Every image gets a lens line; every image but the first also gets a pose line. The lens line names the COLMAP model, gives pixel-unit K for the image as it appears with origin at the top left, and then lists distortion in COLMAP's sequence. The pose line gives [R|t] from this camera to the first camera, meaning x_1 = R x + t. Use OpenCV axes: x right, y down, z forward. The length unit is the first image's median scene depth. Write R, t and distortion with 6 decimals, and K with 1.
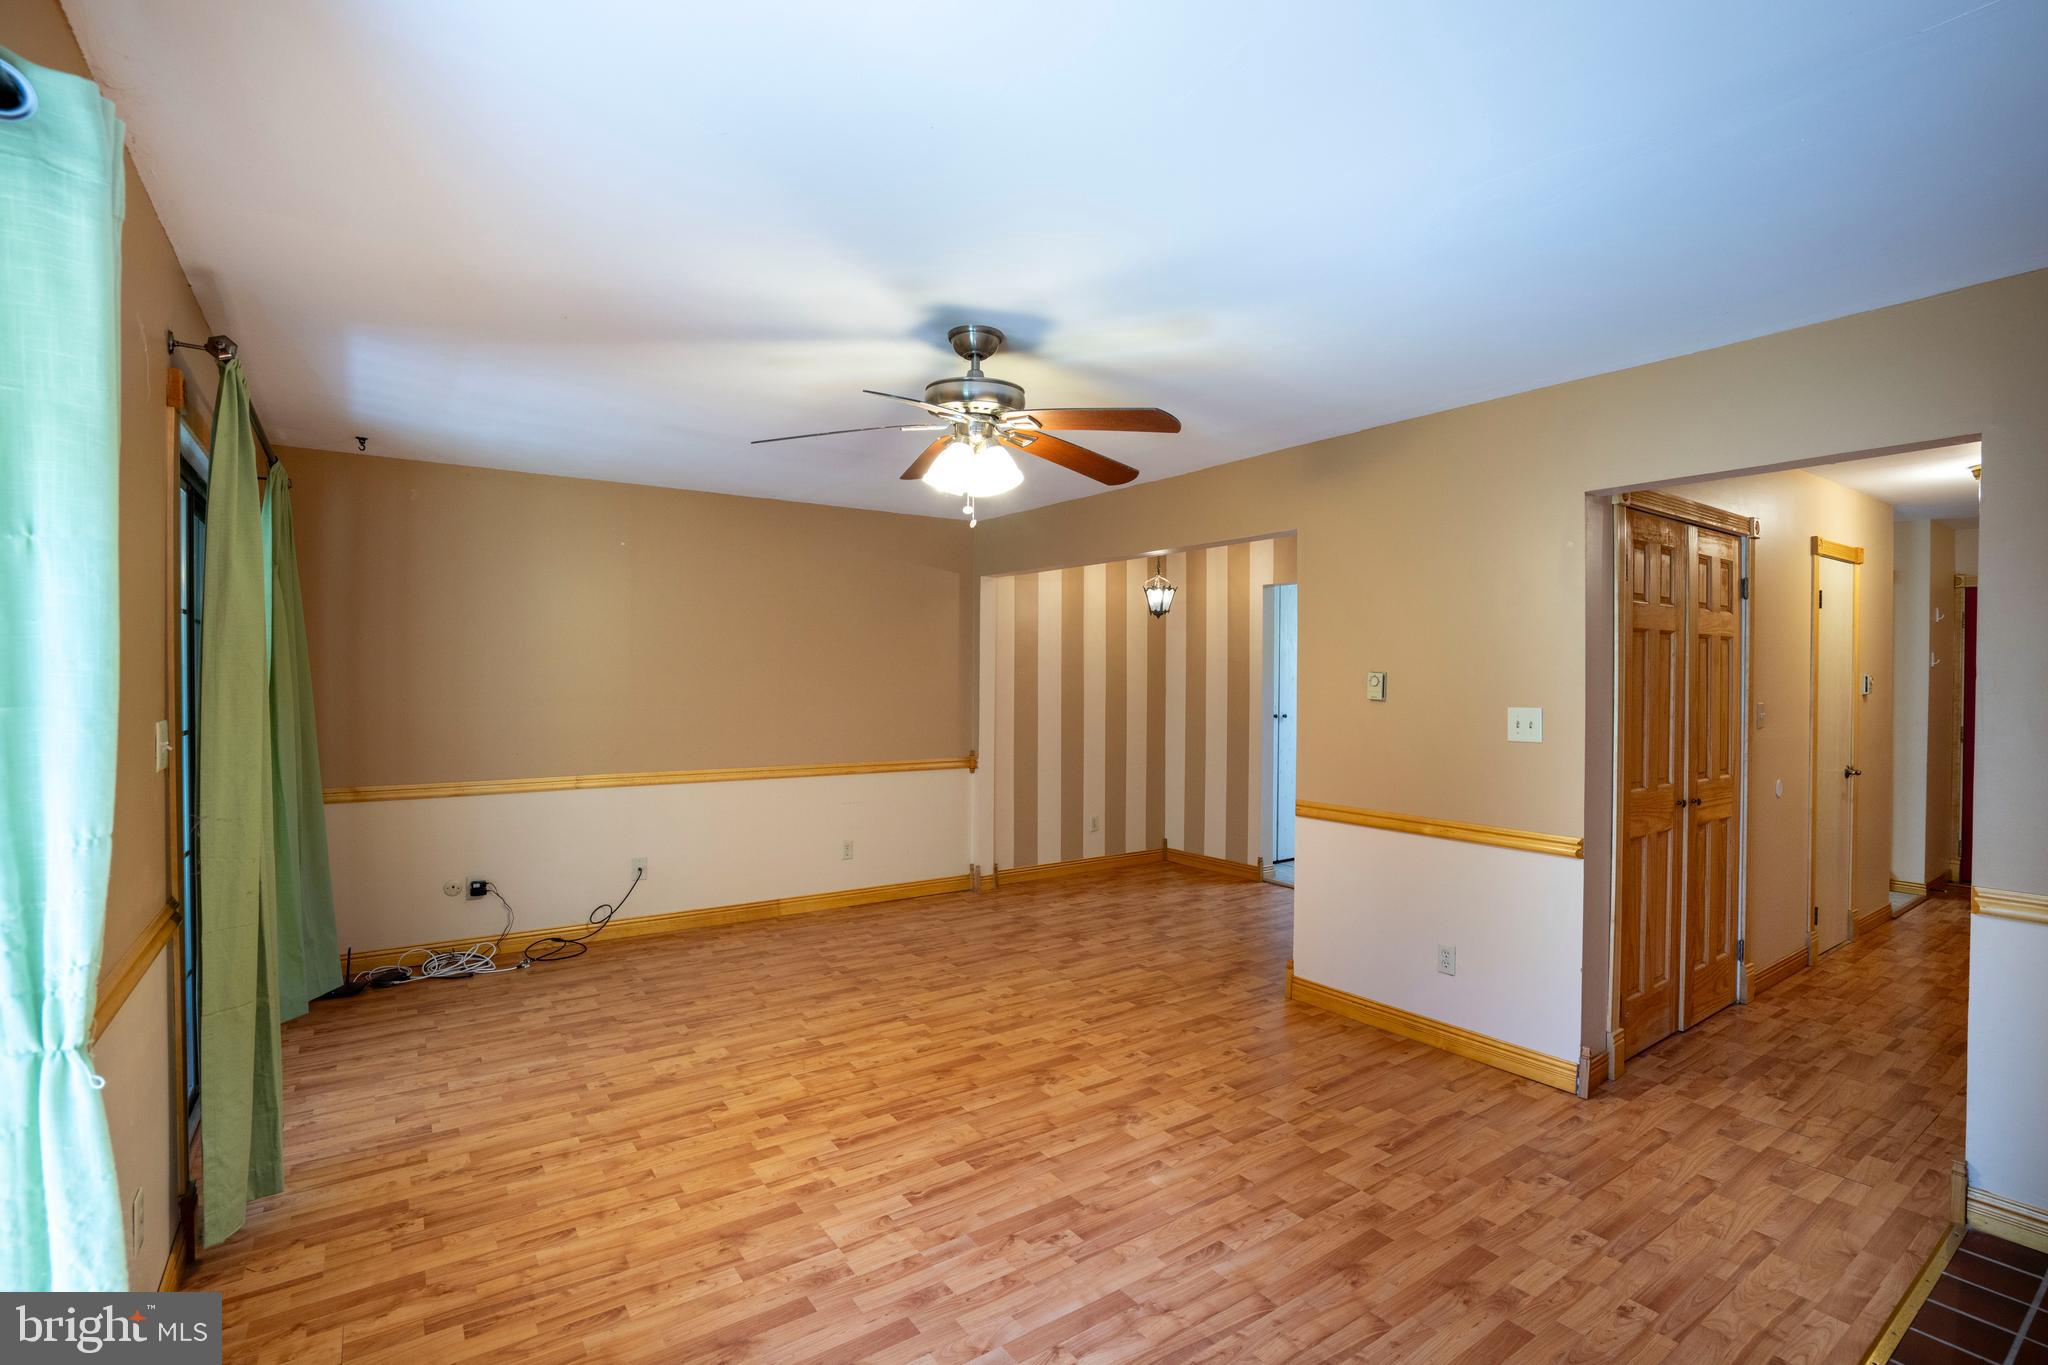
lens RADIAL K [[952.1, 0, 1020.0], [0, 952.1, 682.3], [0, 0, 1]] dist [-0.058423, 0.021176]
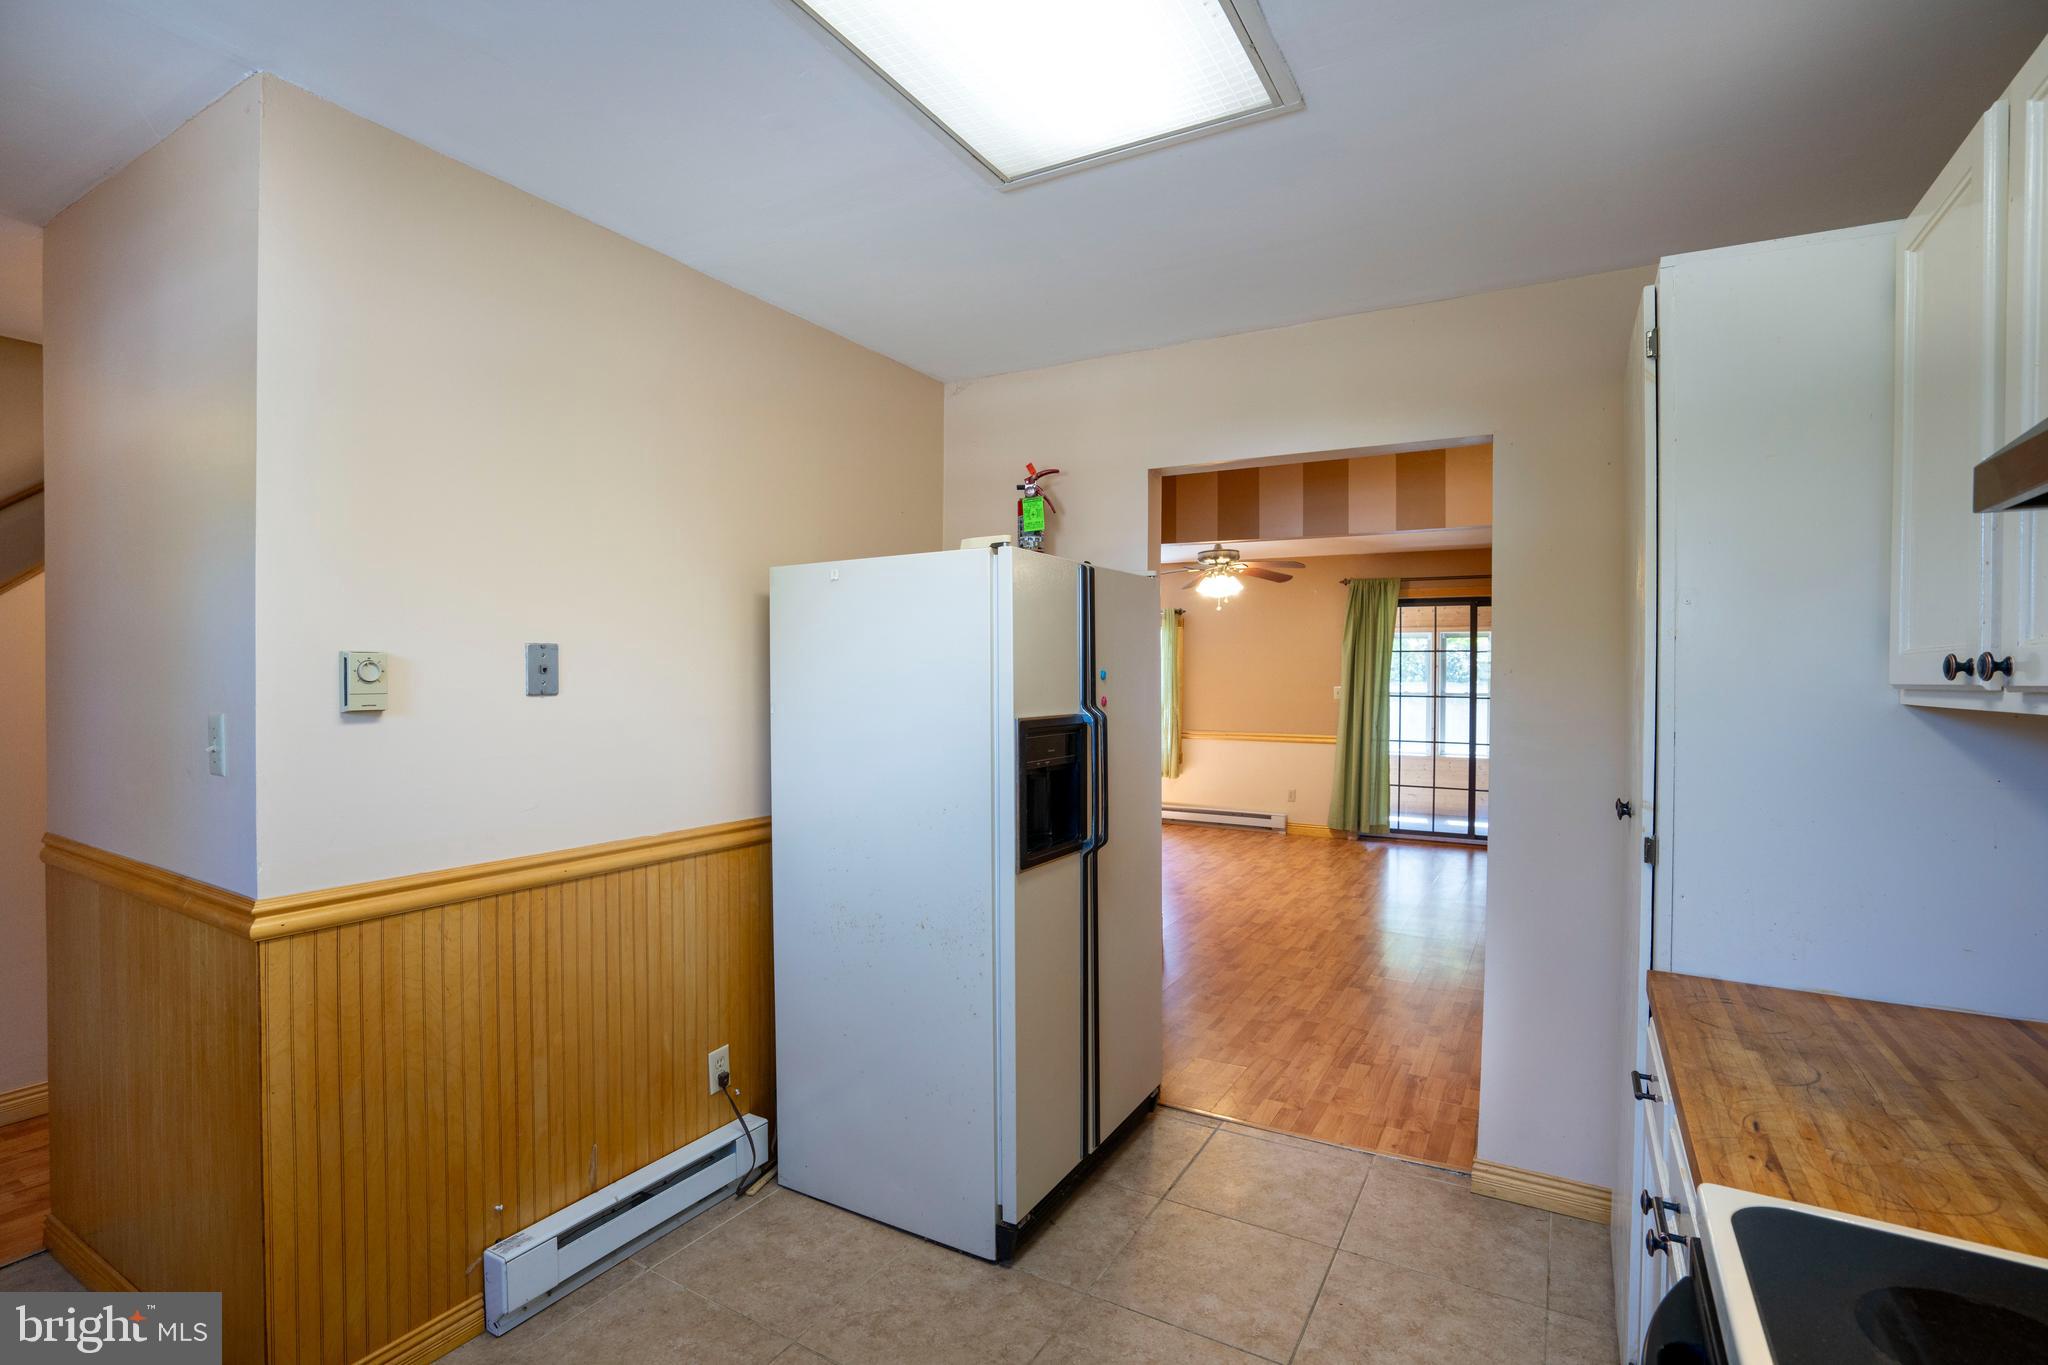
lens RADIAL K [[952.1, 0, 1026.0], [0, 952.1, 675.5], [0, 0, 1]] dist [-0.058423, 0.021176]
pose [[-0.906133, -0.010065, -0.422874, 1.189509], [-0.015313, 0.999842, 0.009014, -0.011320], [0.422716, 0.014643, -0.906144, 2.520461]]
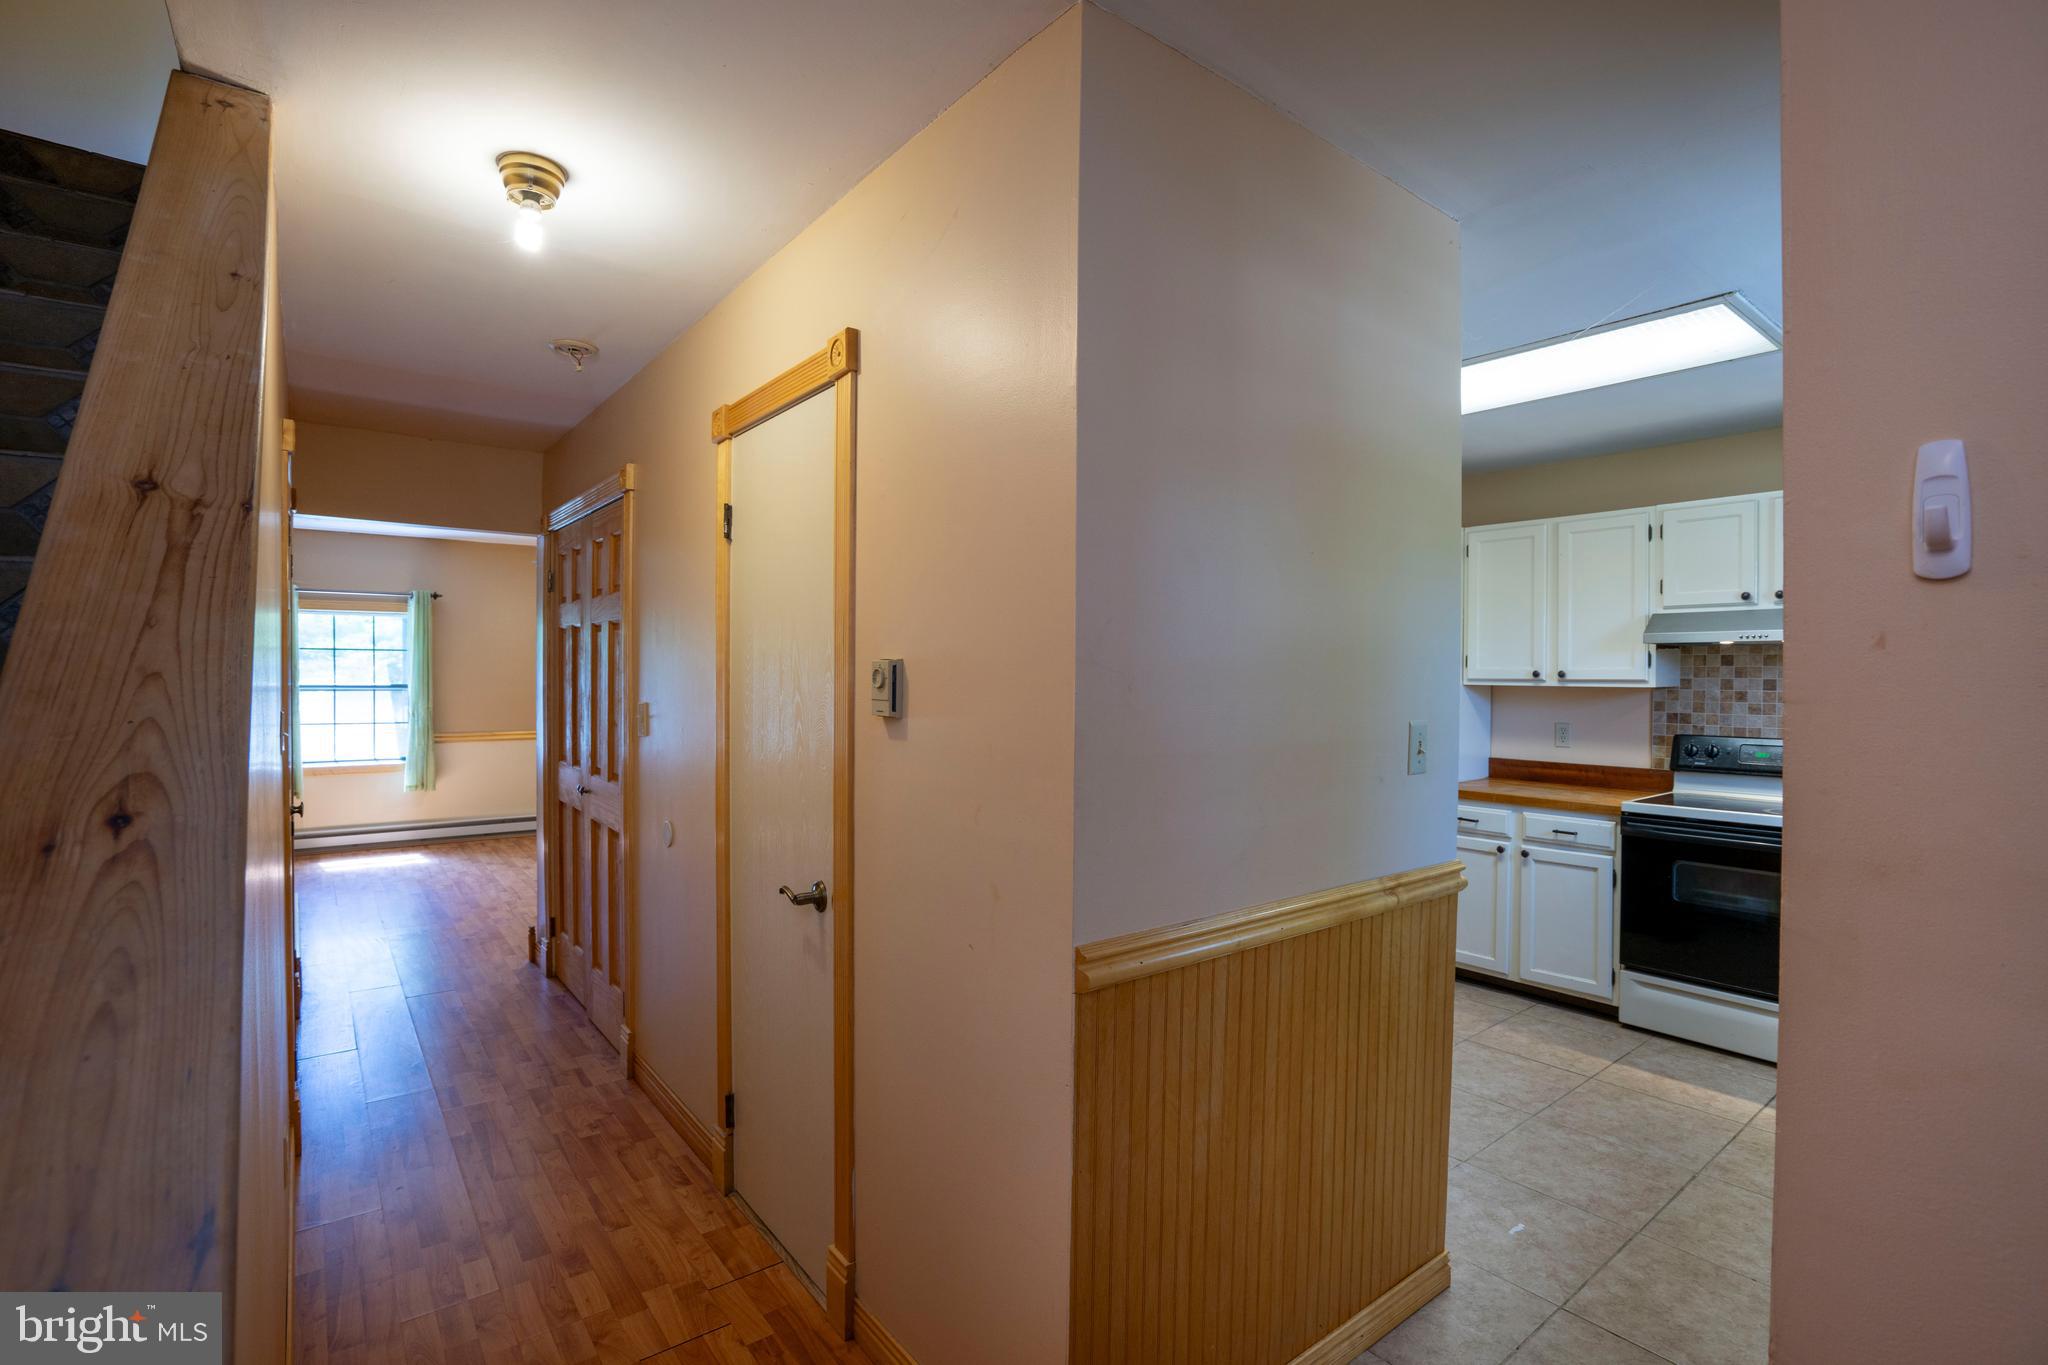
lens RADIAL K [[952.1, 0, 1015.0], [0, 952.1, 685.5], [0, 0, 1]] dist [-0.058423, 0.021176]
pose [[0.044690, 0.016530, -0.998864, 1.970231], [-0.011040, 0.999810, 0.016052, -0.009564], [0.998940, 0.010310, 0.044864, 1.585924]]
